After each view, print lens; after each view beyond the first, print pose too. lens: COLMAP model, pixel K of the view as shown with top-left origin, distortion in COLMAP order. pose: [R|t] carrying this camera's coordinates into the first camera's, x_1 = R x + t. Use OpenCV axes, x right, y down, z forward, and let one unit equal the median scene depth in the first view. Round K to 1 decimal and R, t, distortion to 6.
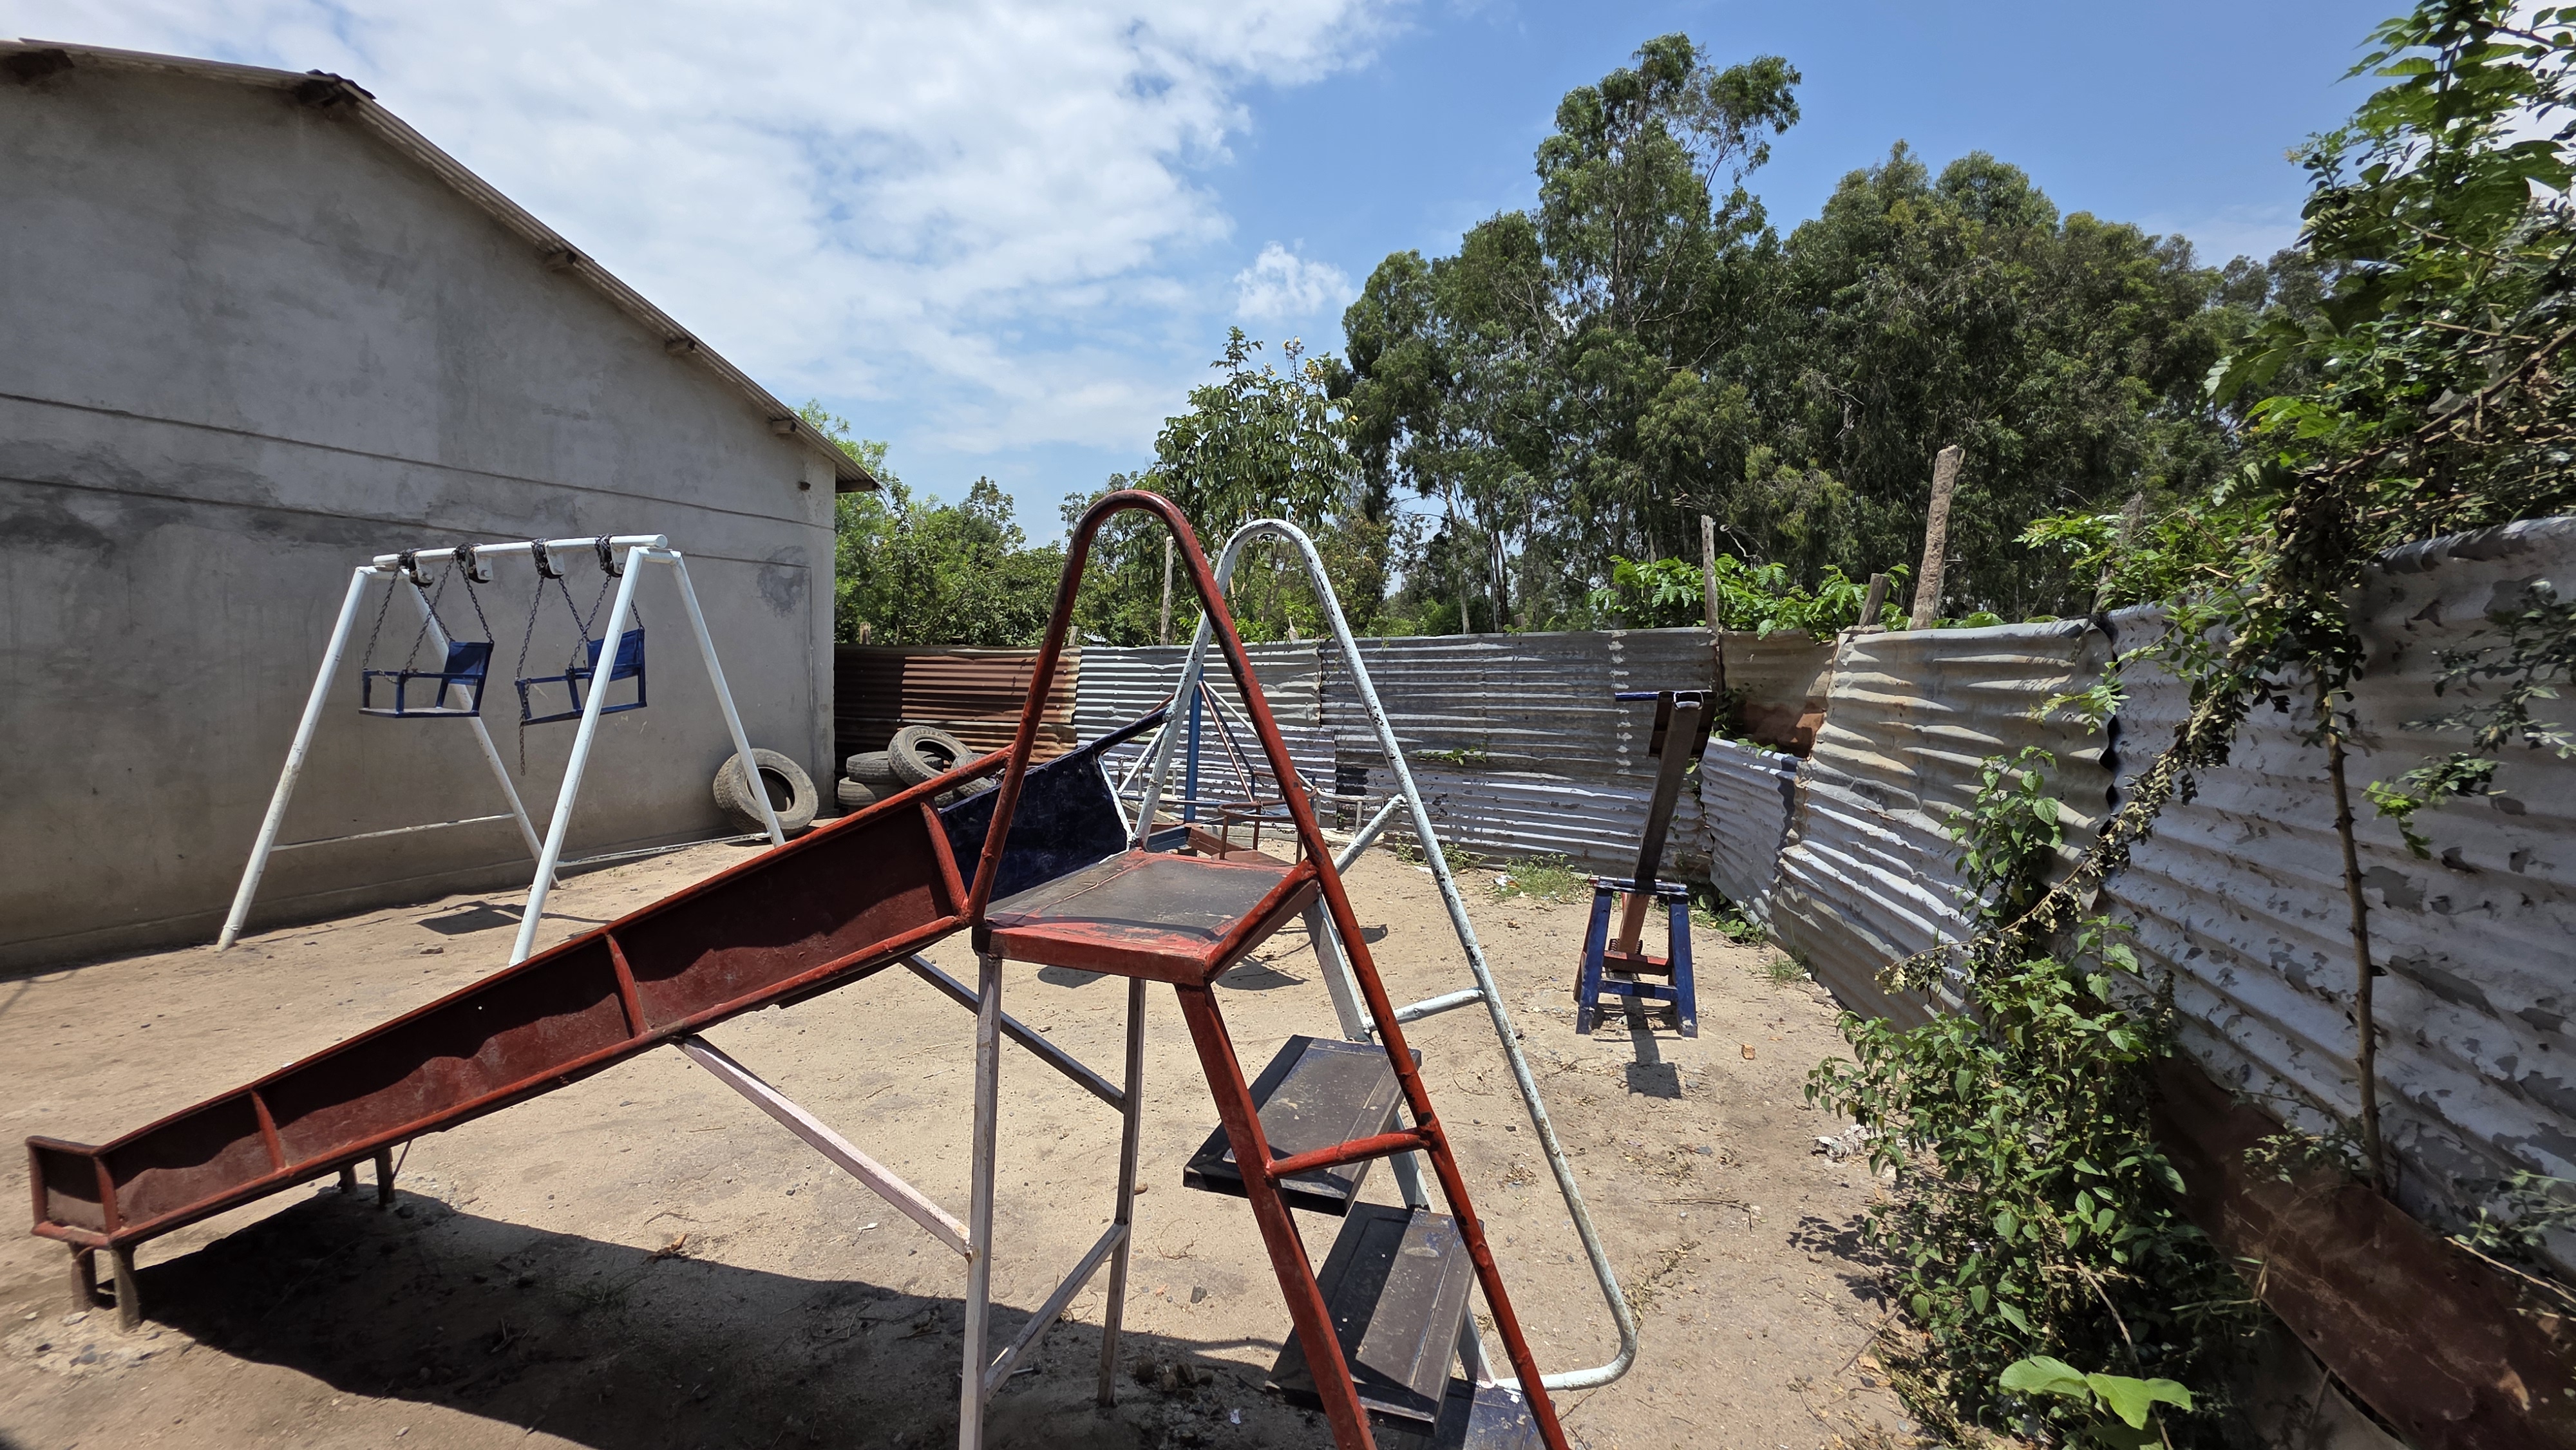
lens RADIAL K [[1060.1, 0, 1288.0], [0, 1060.1, 725.0], [0, 0, 1]] dist [0.002151, 0.000336]
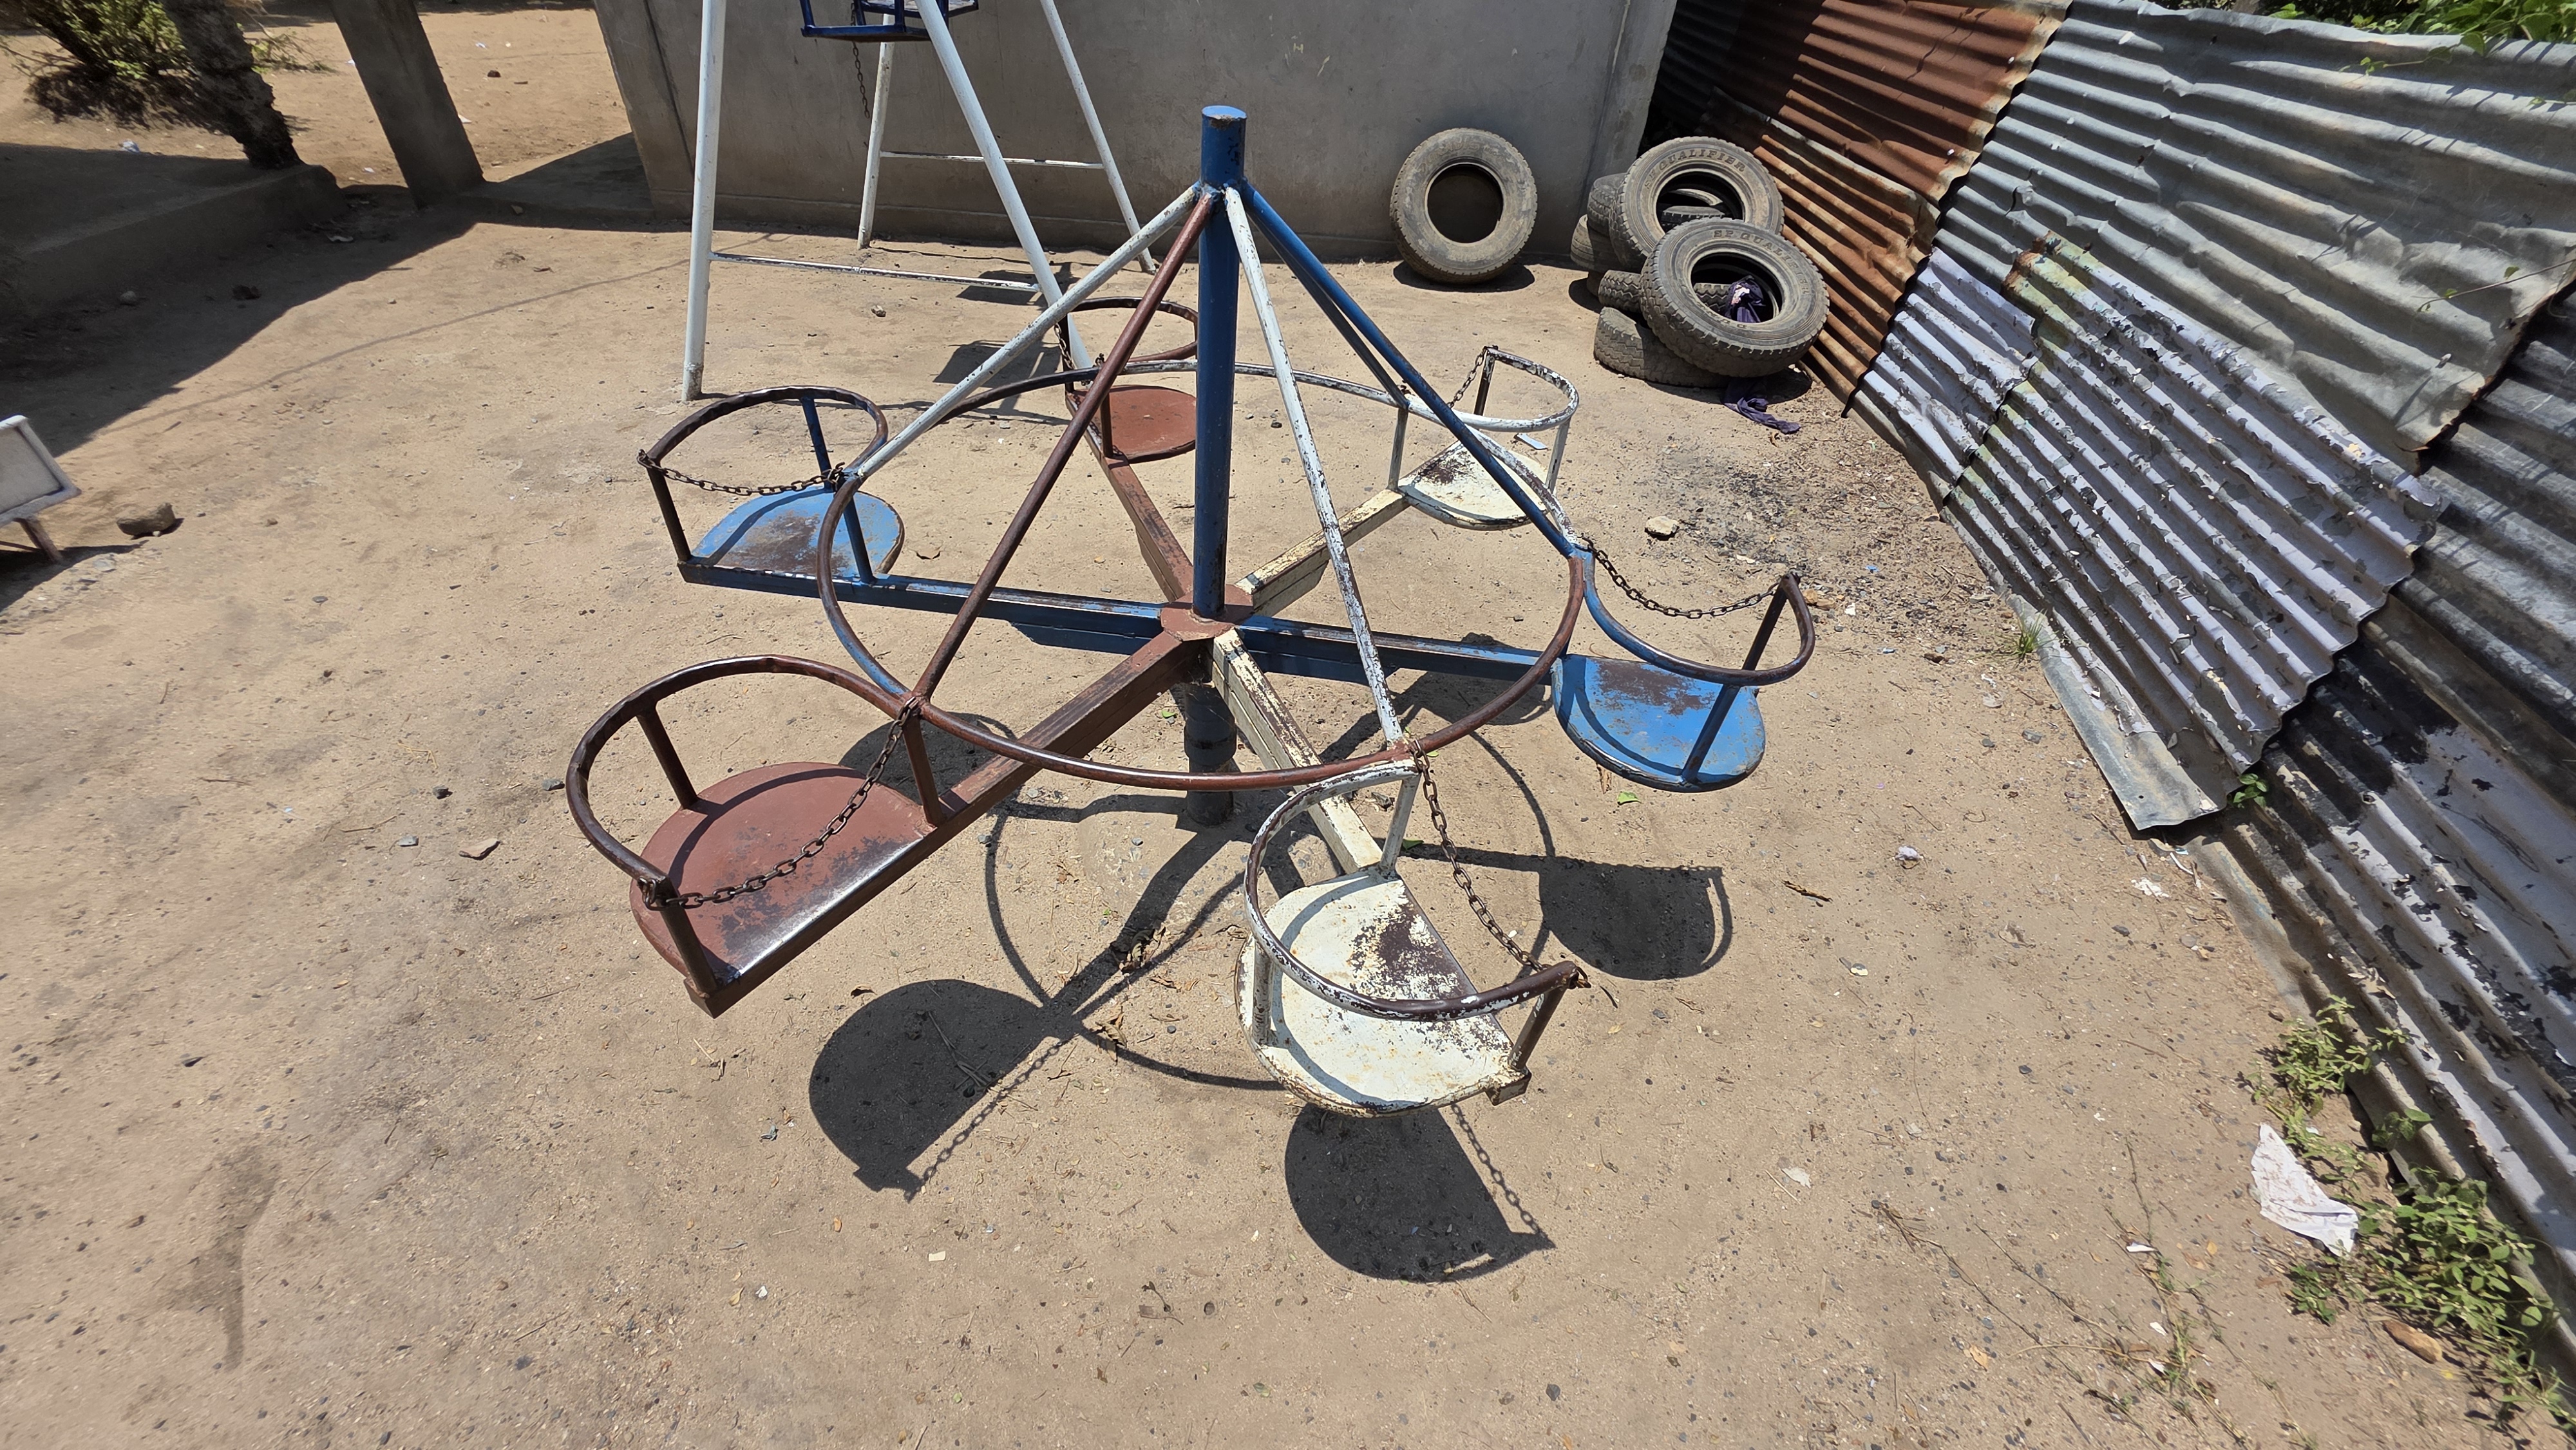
lens RADIAL K [[1060.1, 0, 1288.0], [0, 1060.1, 725.0], [0, 0, 1]] dist [0.002151, 0.000336]
pose [[0.417534, 0.593208, -0.688310, 0.120084], [-0.137895, 0.790091, 0.597278, -0.060201], [0.898137, -0.154470, 0.411690, 0.600205]]
